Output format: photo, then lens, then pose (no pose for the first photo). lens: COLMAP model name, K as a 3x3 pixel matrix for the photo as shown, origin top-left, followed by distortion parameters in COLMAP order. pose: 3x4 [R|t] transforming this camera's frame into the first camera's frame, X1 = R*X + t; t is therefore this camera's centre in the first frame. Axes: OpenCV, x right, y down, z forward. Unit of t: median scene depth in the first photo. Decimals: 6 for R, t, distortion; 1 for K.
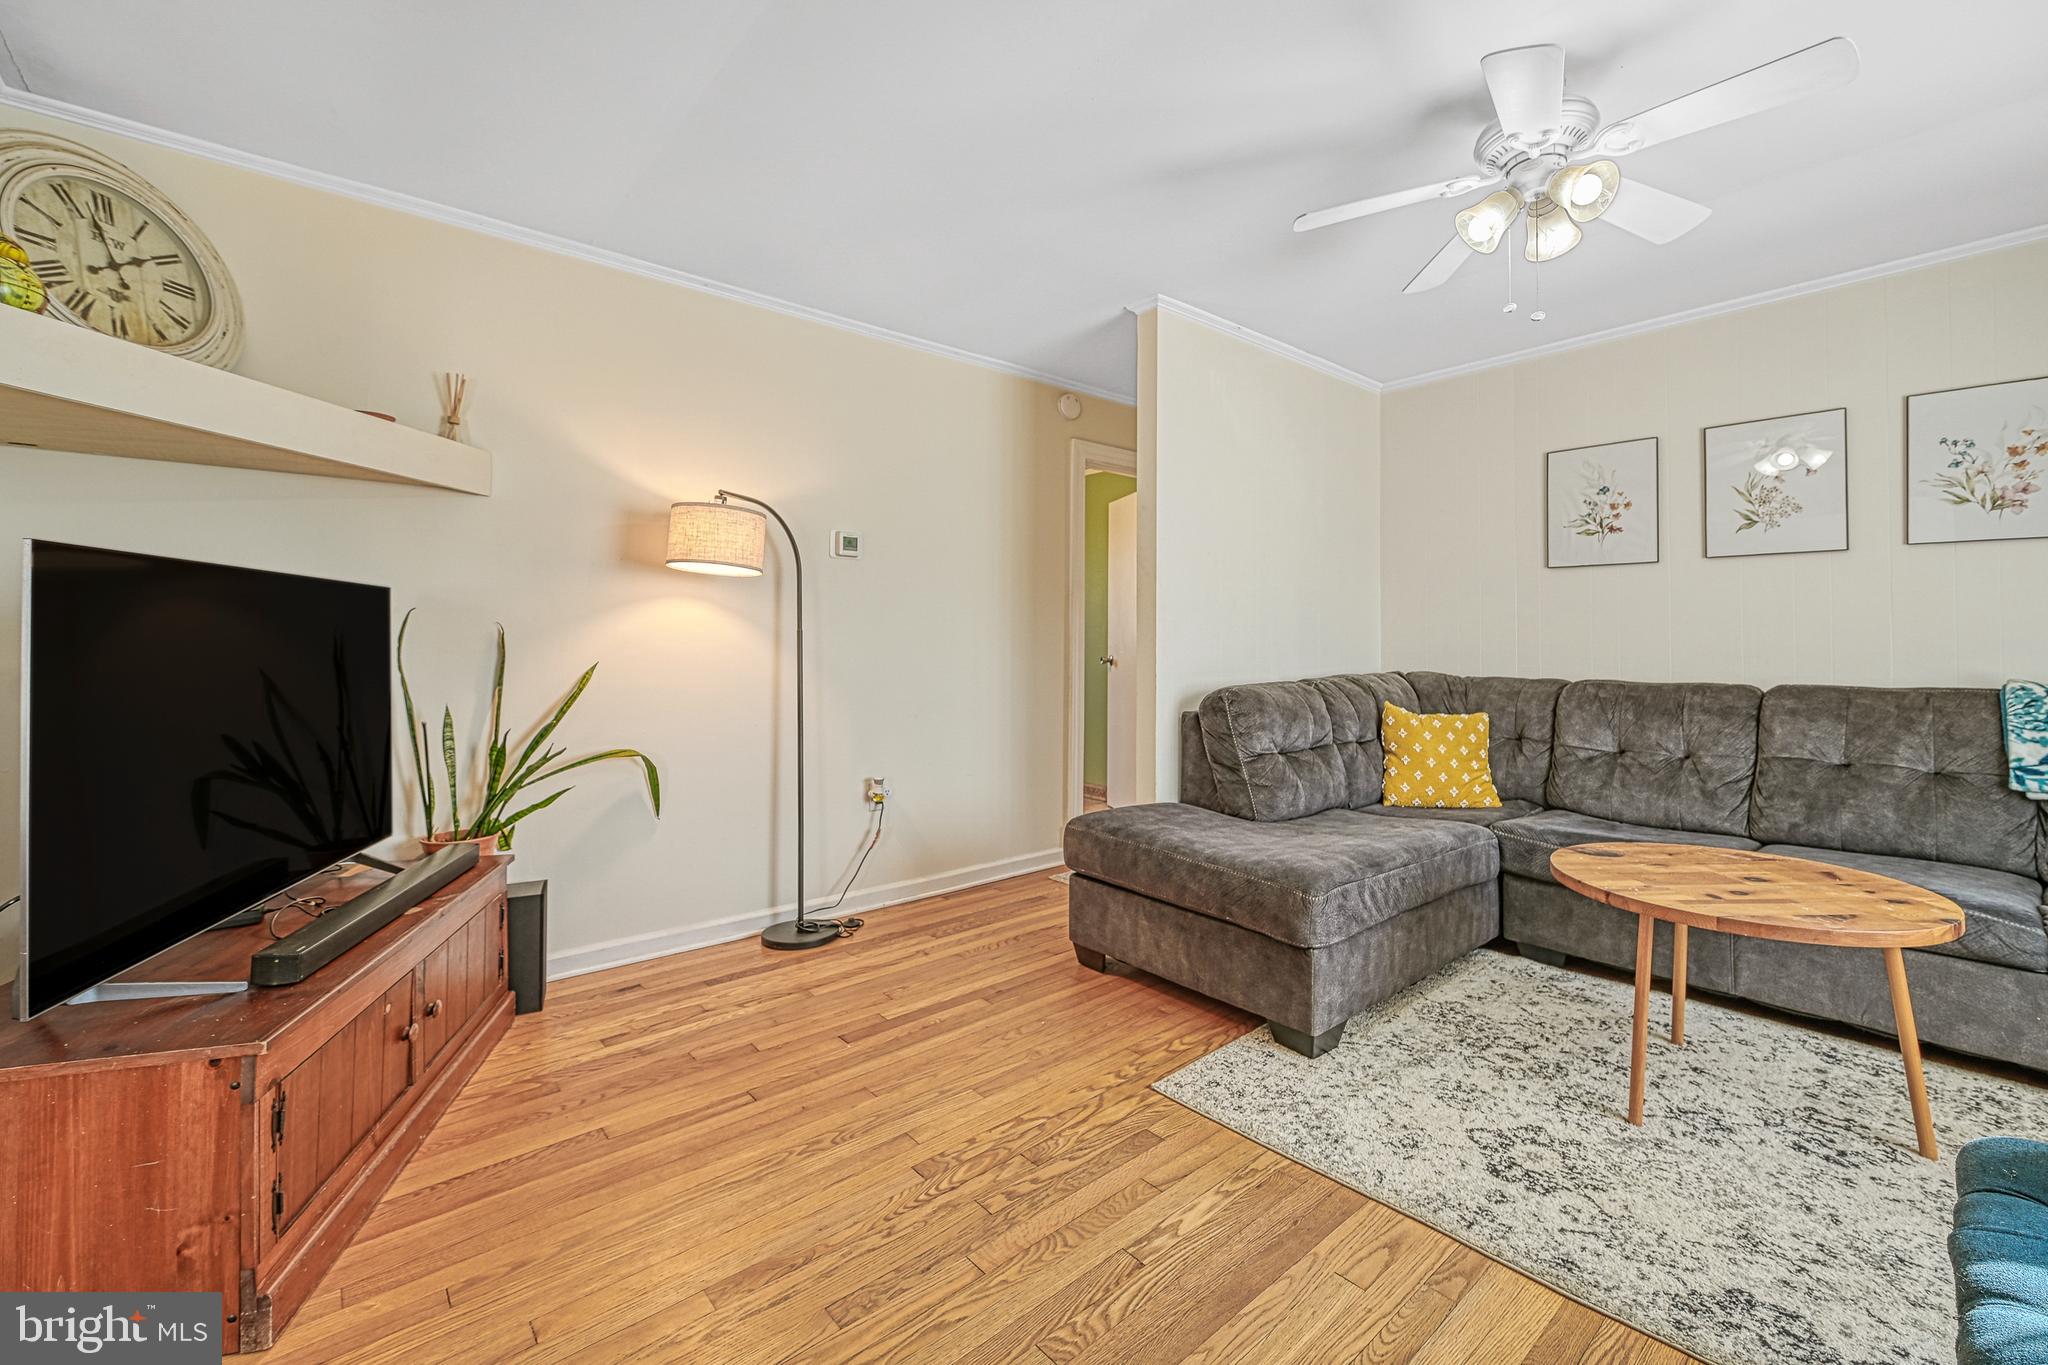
lens RADIAL K [[856.2, 0, 1026.1], [0, 856.2, 613.3], [0, 0, 1]] dist [0.001480, 0.000092]
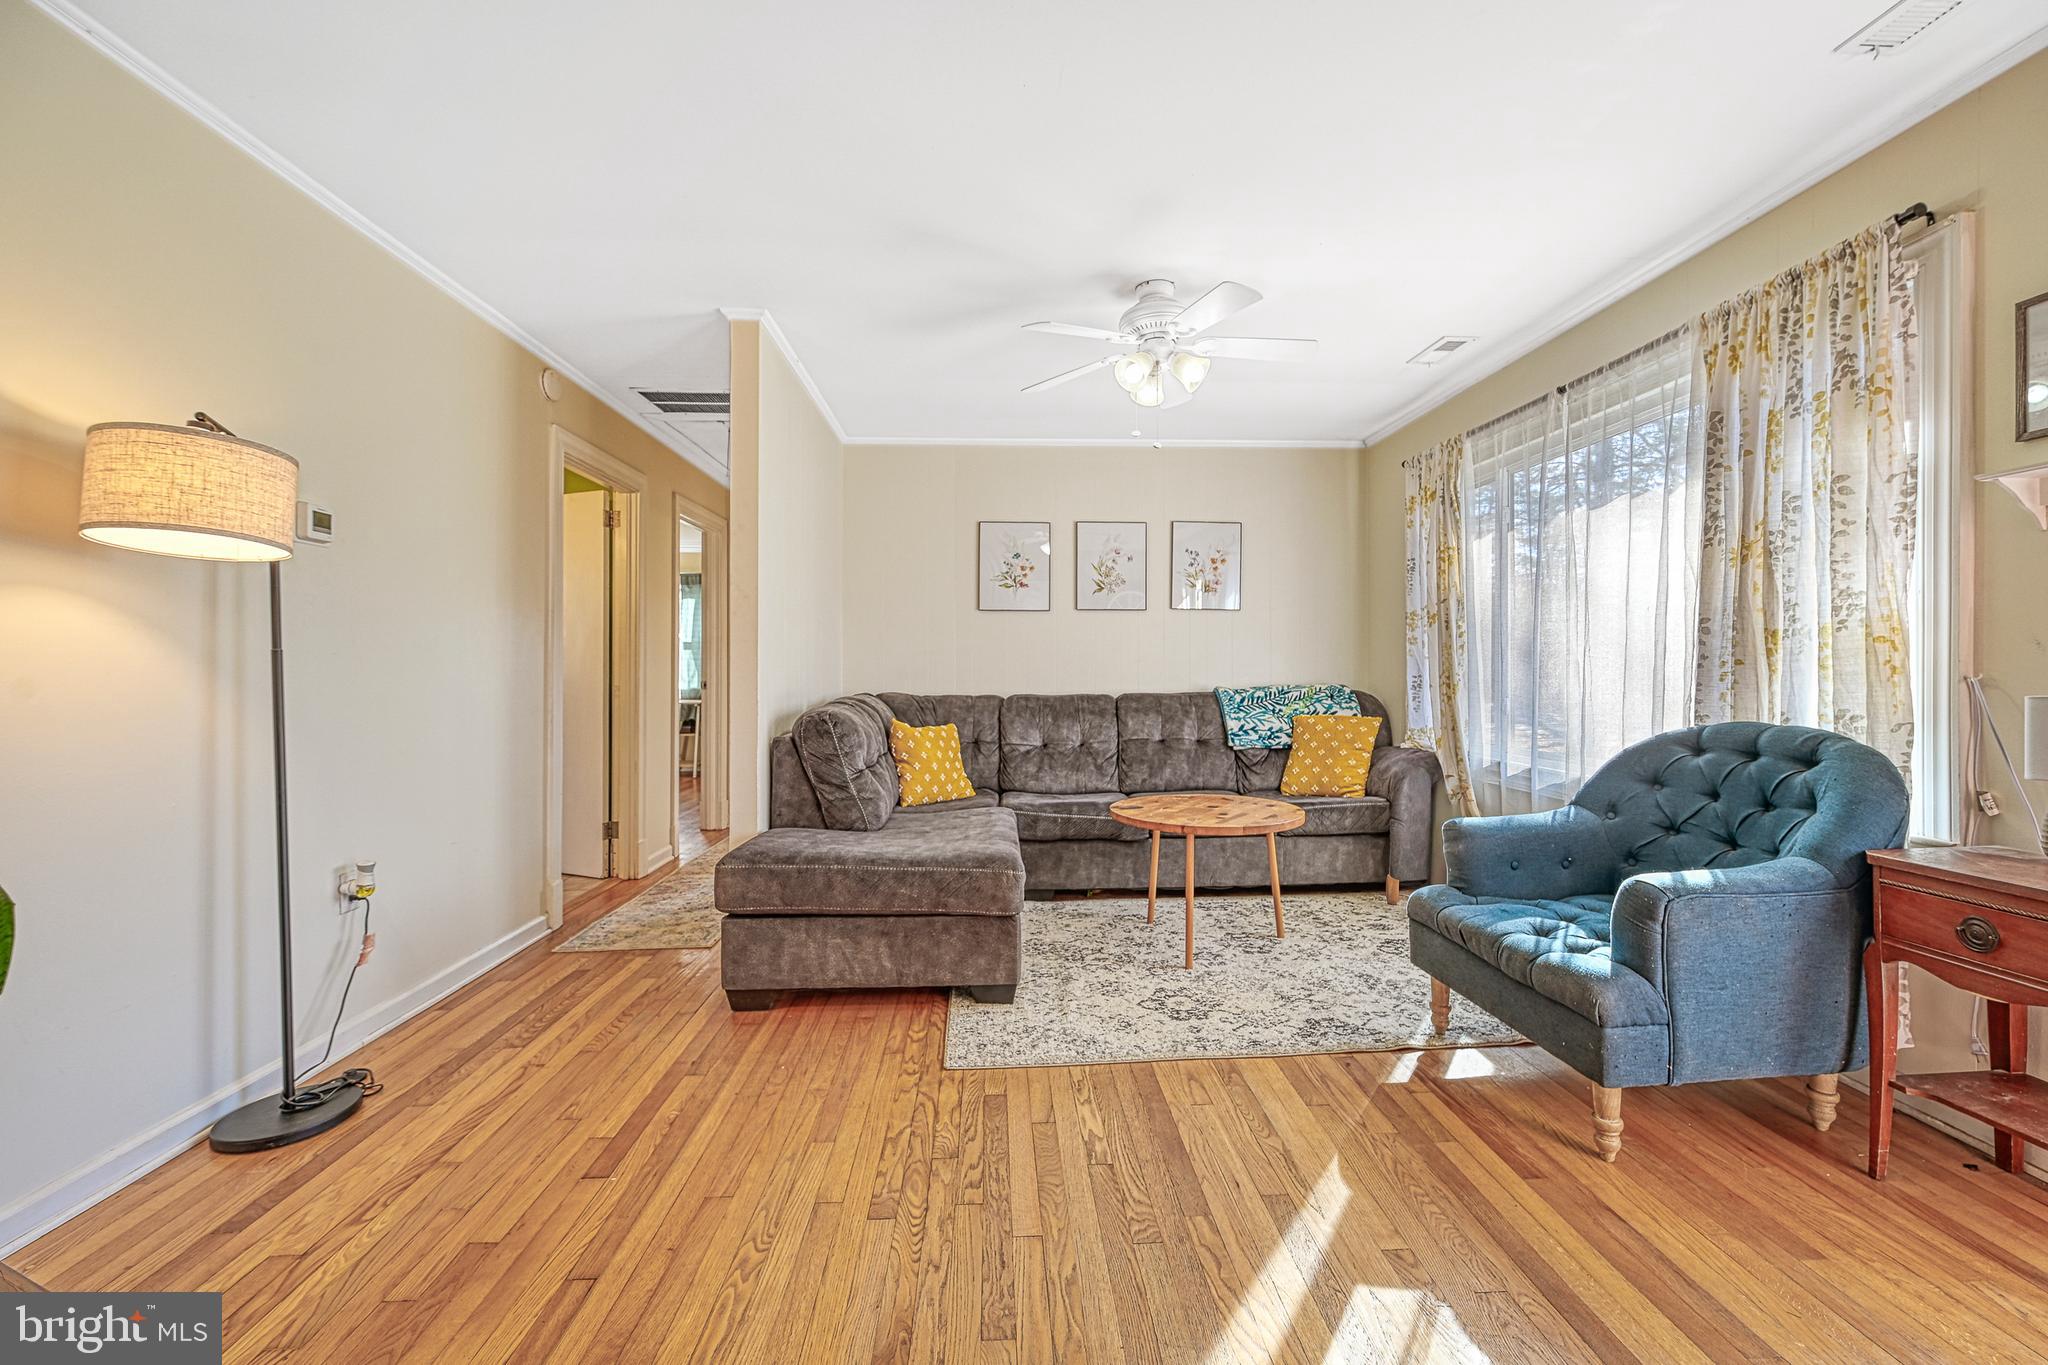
lens RADIAL K [[849.0, 0, 1037.6], [0, 849.0, 659.2], [0, 0, 1]] dist [0.000938, -0.000030]
pose [[0.613846, 0.005494, 0.789407, -0.484175], [-0.022698, 0.999685, 0.010692, 0.007700], [-0.789100, -0.024482, 0.613777, 0.183675]]
